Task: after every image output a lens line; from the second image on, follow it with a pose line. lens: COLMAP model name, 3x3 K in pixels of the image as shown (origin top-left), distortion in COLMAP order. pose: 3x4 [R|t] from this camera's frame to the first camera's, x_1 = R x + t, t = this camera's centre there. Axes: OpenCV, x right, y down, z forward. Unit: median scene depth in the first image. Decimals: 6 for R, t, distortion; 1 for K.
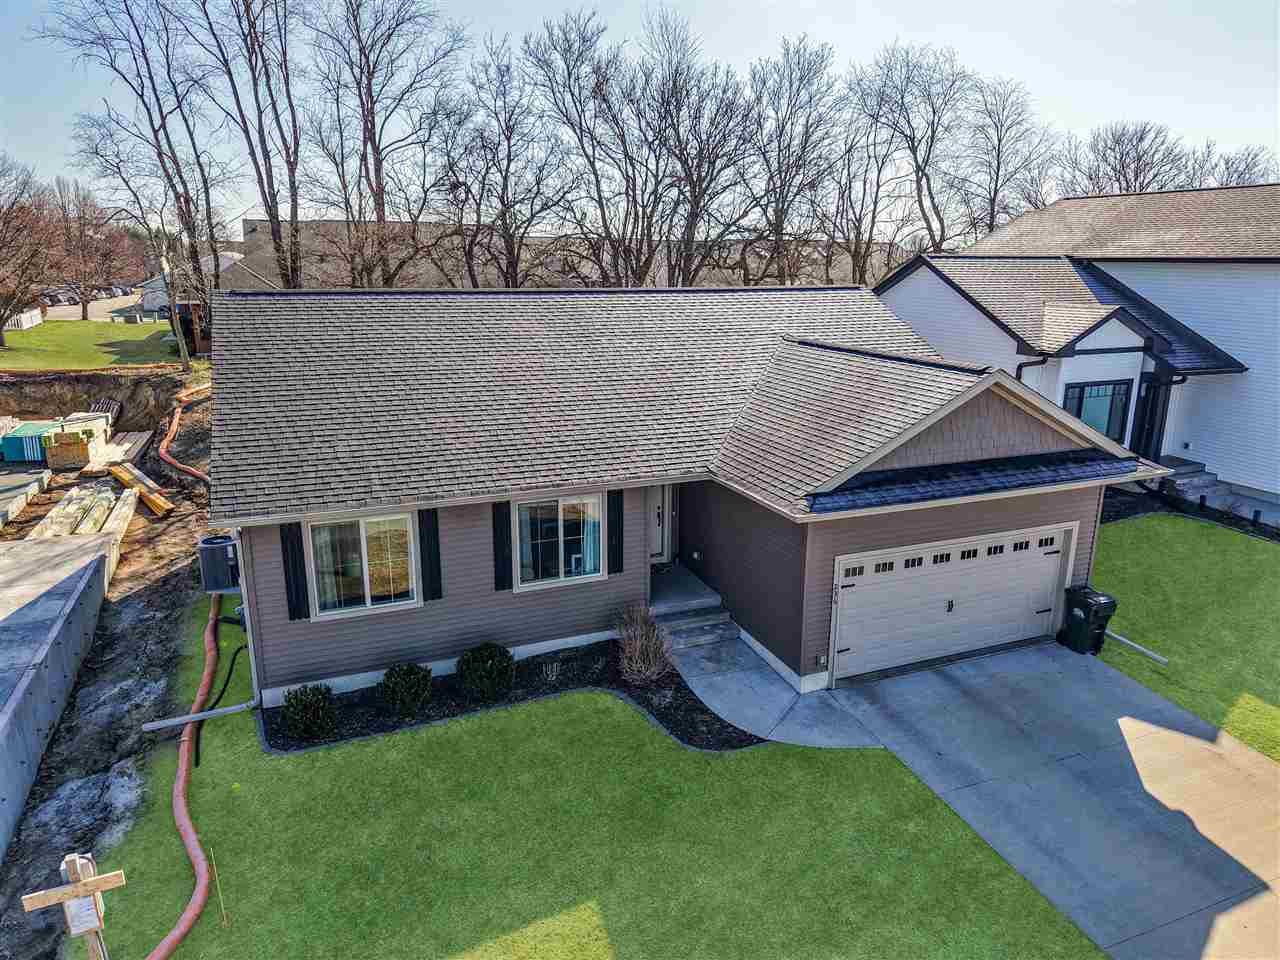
lens RADIAL K [[862.4, 0, 640.0], [0, 862.4, 480.0], [0, 0, 1]] dist [0.015054, -0.005966]
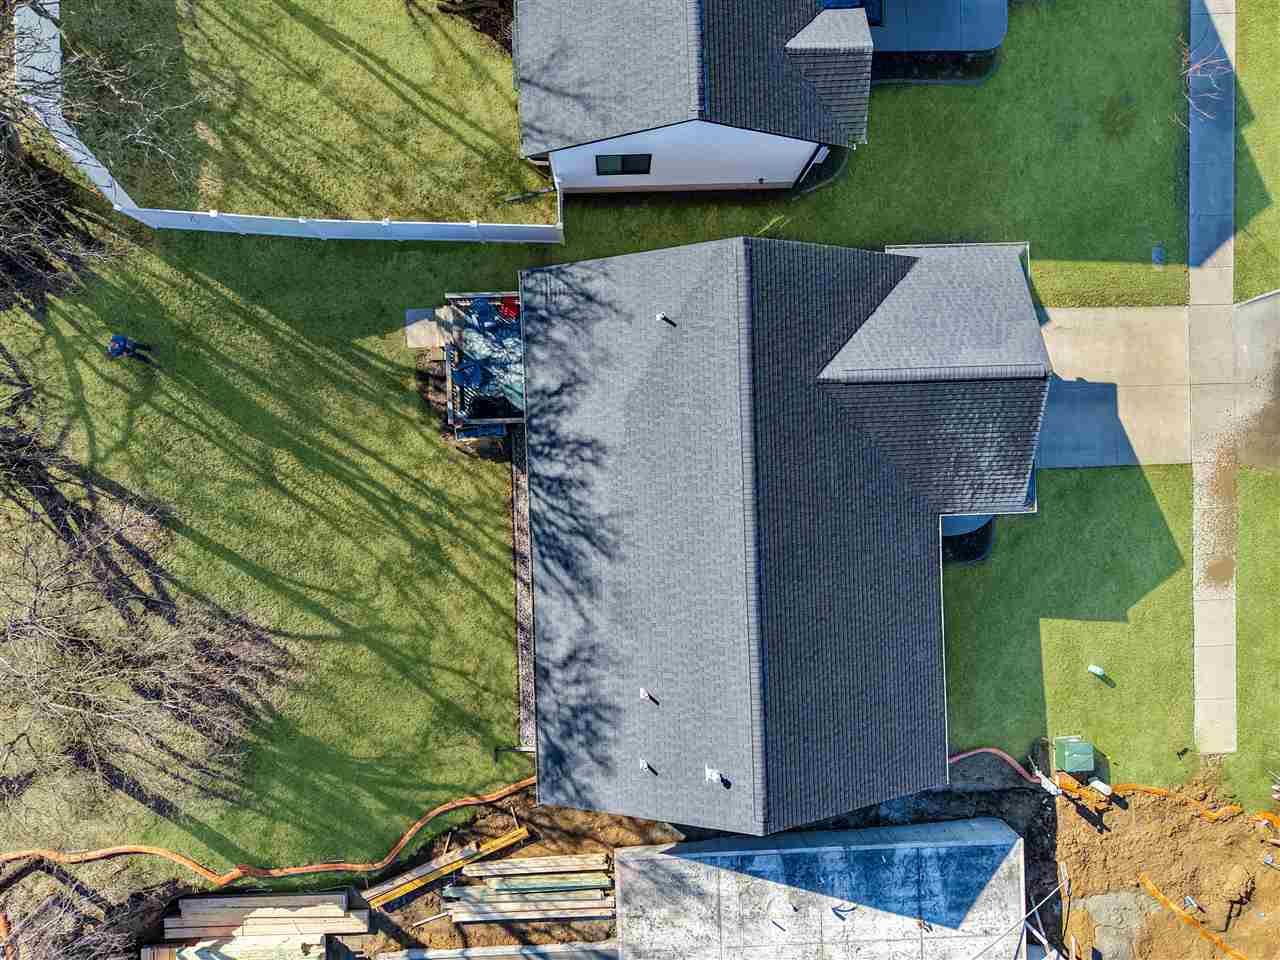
lens RADIAL K [[862.4, 0, 640.0], [0, 862.4, 480.0], [0, 0, 1]] dist [0.015054, -0.005966]
pose [[0.348107, -0.937030, 0.028236, -0.110413], [0.203664, 0.104993, 0.973395, -1.678426], [-0.915064, -0.333095, 0.227388, 1.111657]]
